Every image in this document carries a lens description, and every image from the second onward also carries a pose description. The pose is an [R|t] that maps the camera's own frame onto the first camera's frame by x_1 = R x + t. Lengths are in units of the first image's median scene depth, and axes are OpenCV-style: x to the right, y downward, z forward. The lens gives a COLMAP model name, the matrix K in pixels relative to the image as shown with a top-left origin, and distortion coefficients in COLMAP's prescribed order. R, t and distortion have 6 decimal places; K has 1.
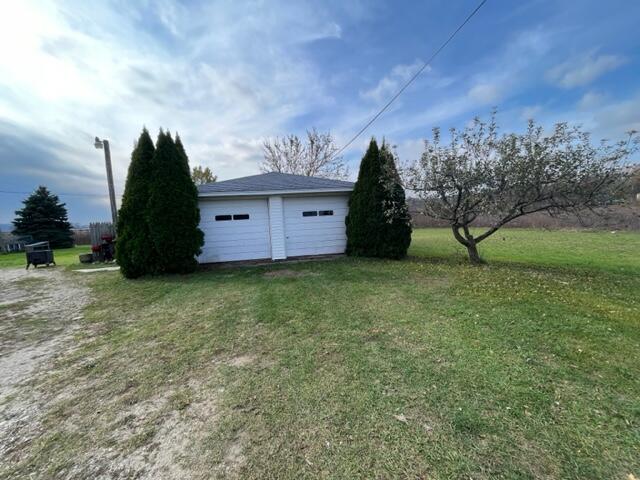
lens RADIAL K [[258.6, 0, 318.0], [0, 258.6, 240.9], [0, 0, 1]] dist [0.000066, 0.000044]
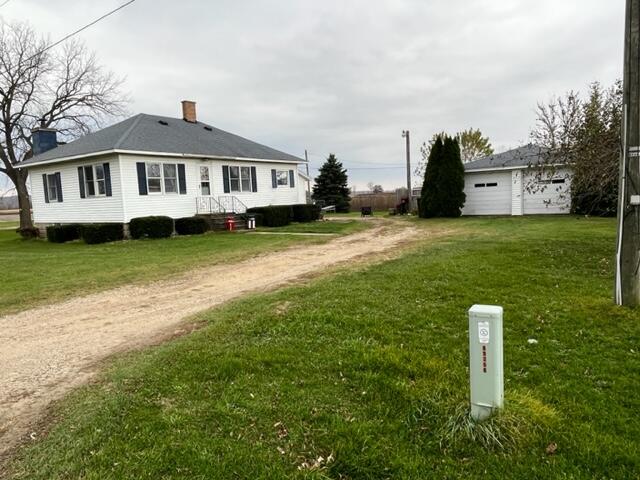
lens RADIAL K [[443.8, 0, 319.1], [0, 443.8, 239.5], [0, 0, 1]] dist [-0.004681, -0.005373]
pose [[0.722970, 0.081800, -0.686020, 0.584358], [-0.052837, 0.996604, 0.063151, 0.085900], [0.688856, -0.009409, 0.724837, -1.173620]]
